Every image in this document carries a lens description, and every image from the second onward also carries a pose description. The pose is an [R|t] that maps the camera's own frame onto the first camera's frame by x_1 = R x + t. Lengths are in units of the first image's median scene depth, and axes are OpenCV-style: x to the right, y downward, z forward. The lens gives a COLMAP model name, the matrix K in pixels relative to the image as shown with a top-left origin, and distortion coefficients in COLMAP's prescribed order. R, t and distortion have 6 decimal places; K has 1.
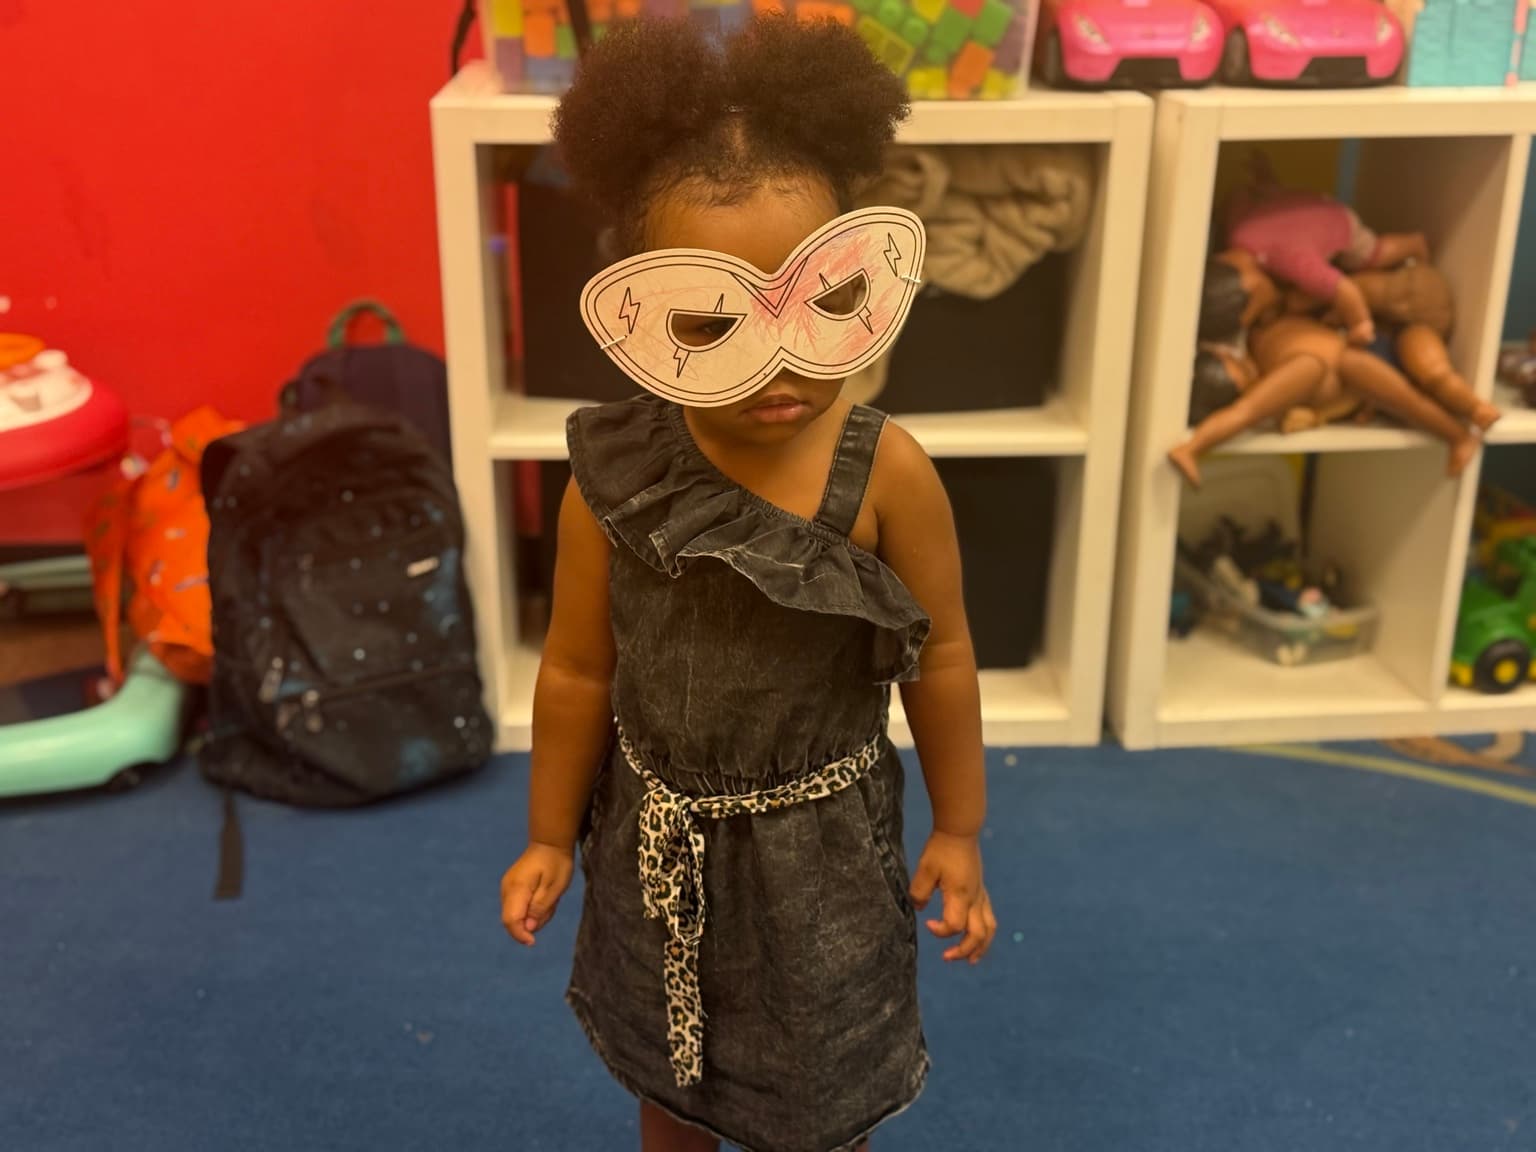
lens RADIAL K [[1898.6, 0, 767.9], [0, 1898.6, 553.7], [0, 0, 1]] dist [0.092972, 0.000000]
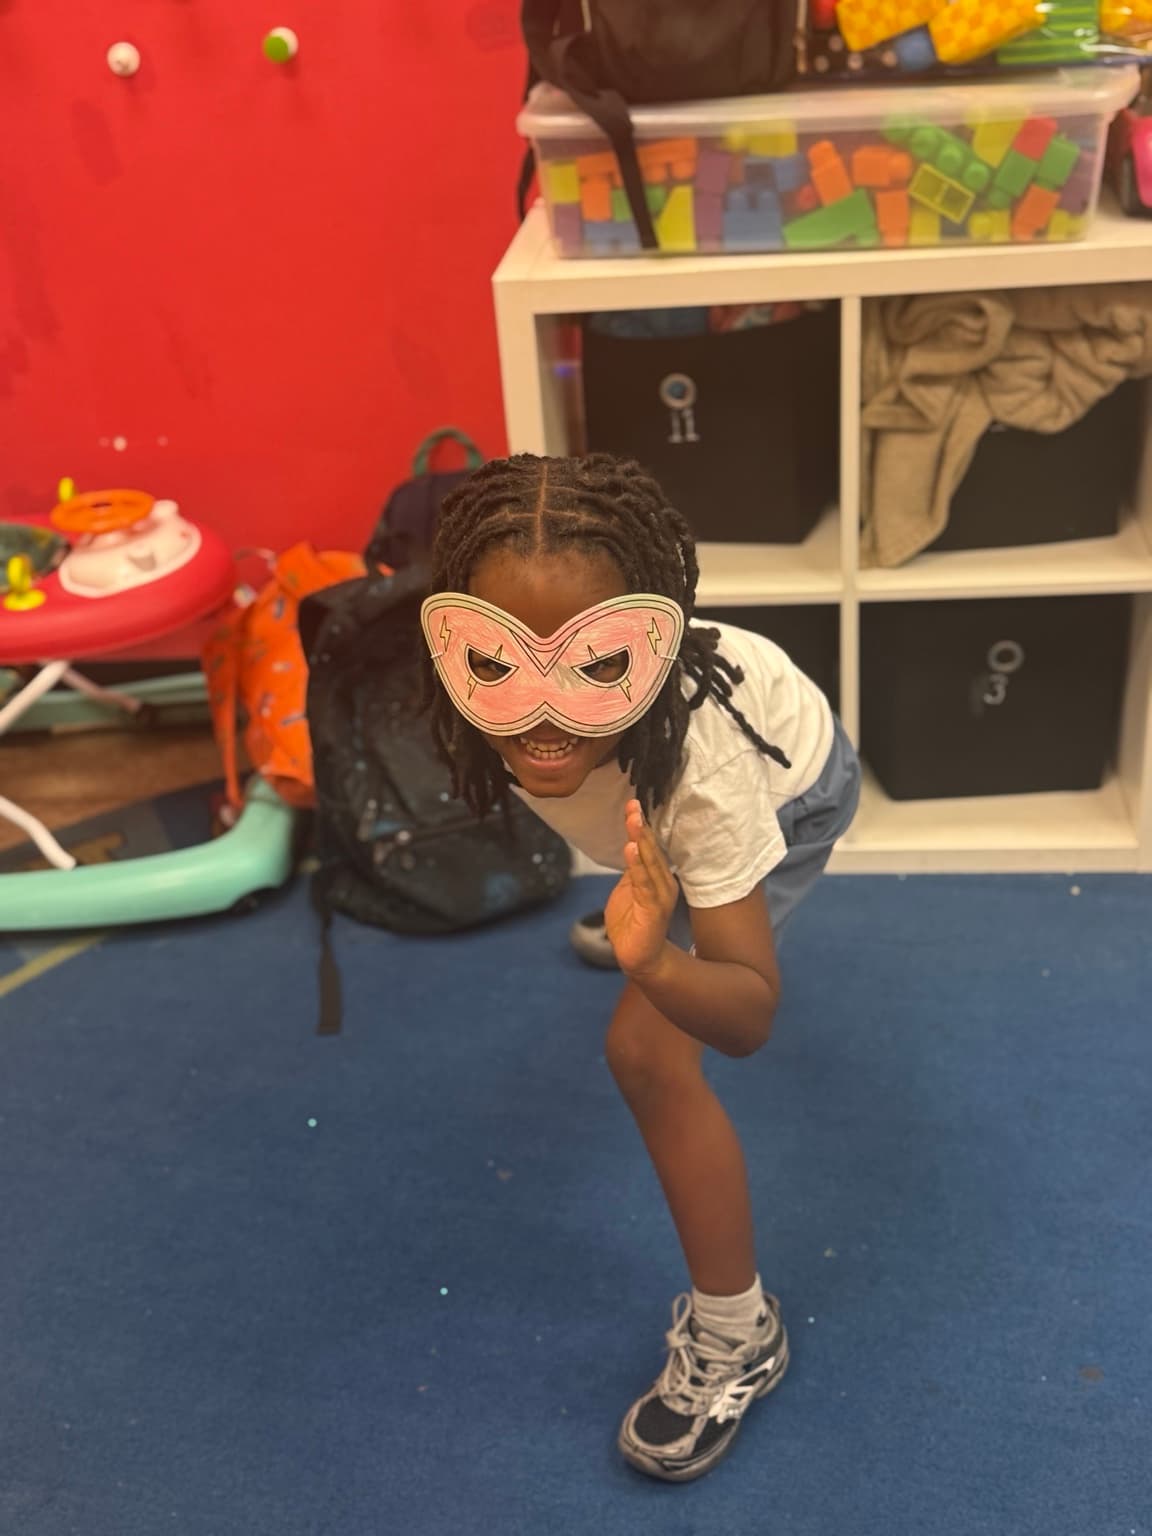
lens RADIAL K [[1898.6, 0, 572.5], [0, 1898.6, 774.0], [0, 0, 1]] dist [0.092972, 0.000000]
pose [[0.985682, -0.000507, -0.168614, 0.036975], [0.023763, 0.990432, 0.135939, -0.102621], [0.166932, -0.137999, 0.976263, -0.030417]]
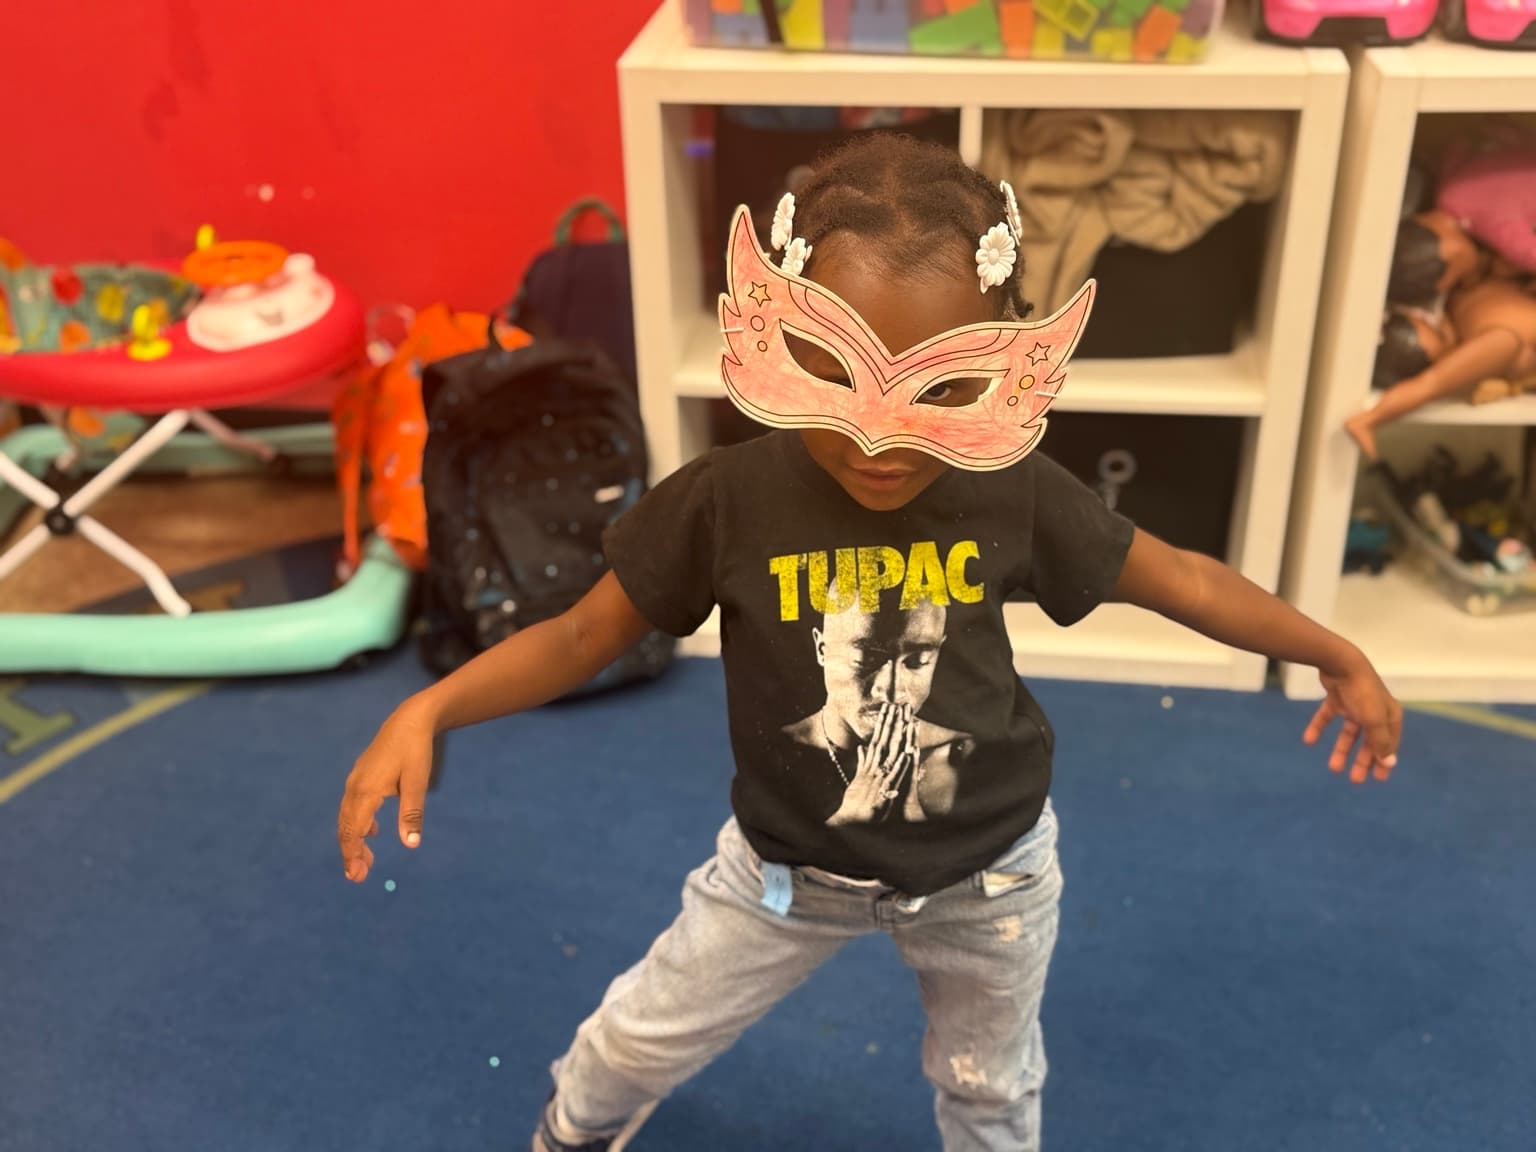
lens RADIAL K [[1898.6, 0, 764.6], [0, 1898.6, 581.9], [0, 0, 1]] dist [0.092972, 0.000000]
pose [[0.982287, 0.068139, -0.174552, 0.094027], [-0.038335, 0.984913, 0.168748, -0.127353], [0.183417, -0.159068, 0.970080, -0.030556]]
